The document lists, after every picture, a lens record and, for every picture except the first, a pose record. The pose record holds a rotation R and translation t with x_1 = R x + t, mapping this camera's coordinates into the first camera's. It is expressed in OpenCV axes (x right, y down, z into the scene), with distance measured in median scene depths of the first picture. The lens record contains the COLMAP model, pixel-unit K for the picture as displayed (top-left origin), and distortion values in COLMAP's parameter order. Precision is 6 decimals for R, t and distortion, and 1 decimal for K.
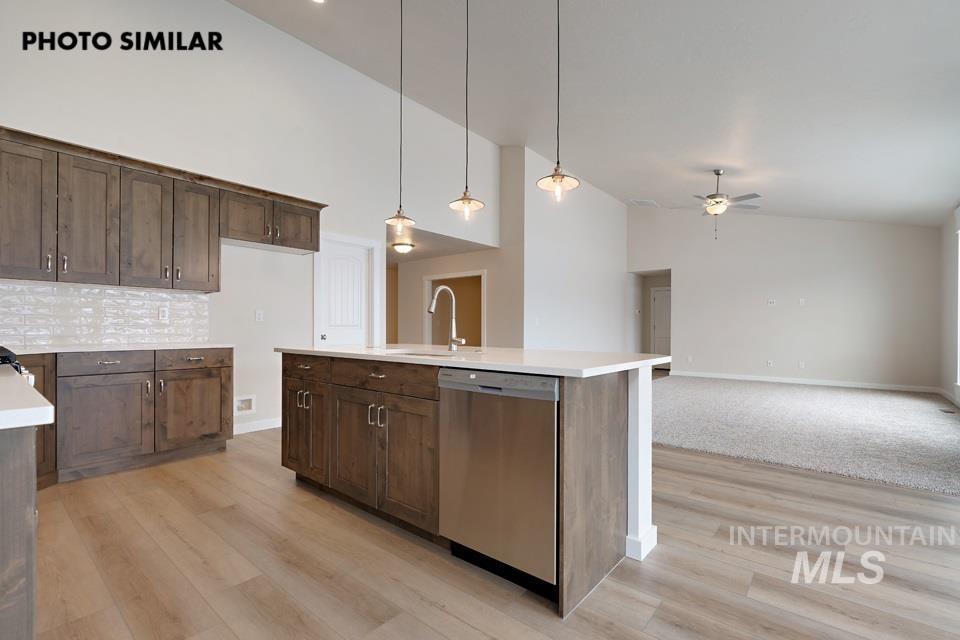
lens RADIAL K [[435.1, 0, 484.6], [0, 435.1, 324.7], [0, 0, 1]] dist [-0.001517, -0.000095]
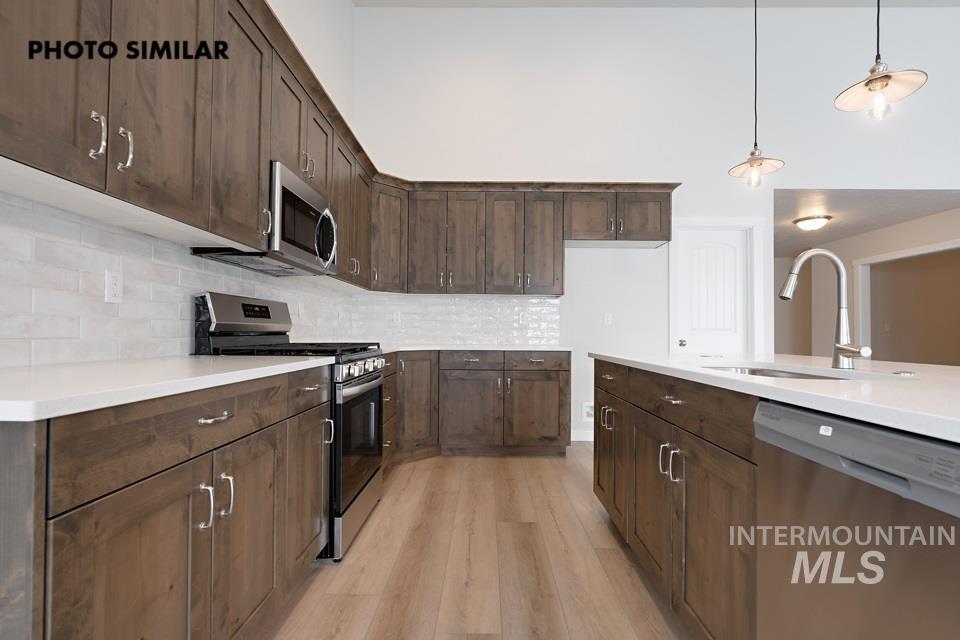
lens RADIAL K [[435.1, 0, 480.5], [0, 435.1, 327.2], [0, 0, 1]] dist [-0.001517, -0.000095]
pose [[0.633176, -0.009906, -0.773945, 0.049417], [0.000208, 0.999920, -0.012628, 0.012944], [0.774008, 0.007835, 0.633127, 0.262981]]
